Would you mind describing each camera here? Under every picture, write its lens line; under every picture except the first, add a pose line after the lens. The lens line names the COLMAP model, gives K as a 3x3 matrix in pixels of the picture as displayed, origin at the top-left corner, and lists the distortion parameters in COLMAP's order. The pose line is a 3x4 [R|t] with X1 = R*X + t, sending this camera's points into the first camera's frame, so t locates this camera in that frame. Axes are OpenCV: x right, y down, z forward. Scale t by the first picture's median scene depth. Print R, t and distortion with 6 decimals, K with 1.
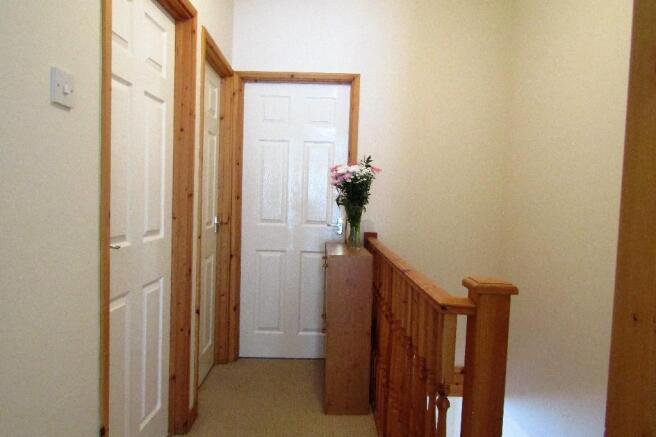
lens RADIAL K [[469.0, 0, 330.2], [0, 469.0, 215.9], [0, 0, 1]] dist [-0.007594, 0.004161]
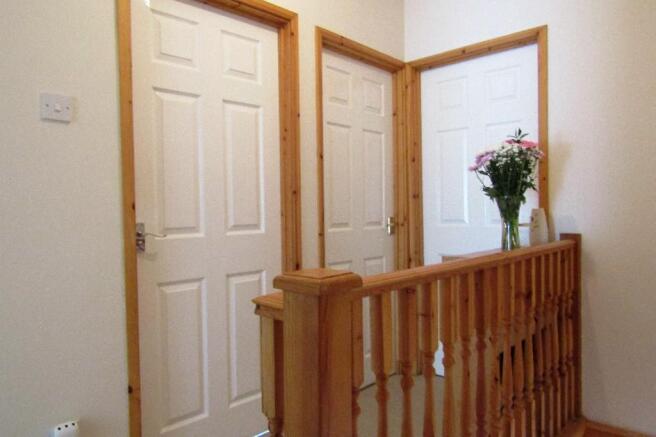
lens RADIAL K [[469.0, 0, 330.2], [0, 469.0, 215.9], [0, 0, 1]] dist [-0.007594, 0.004161]
pose [[0.727447, -0.028712, -0.685563, 0.323744], [0.007878, 0.999408, -0.033496, 0.029622], [0.686119, 0.018966, 0.727242, 0.216358]]
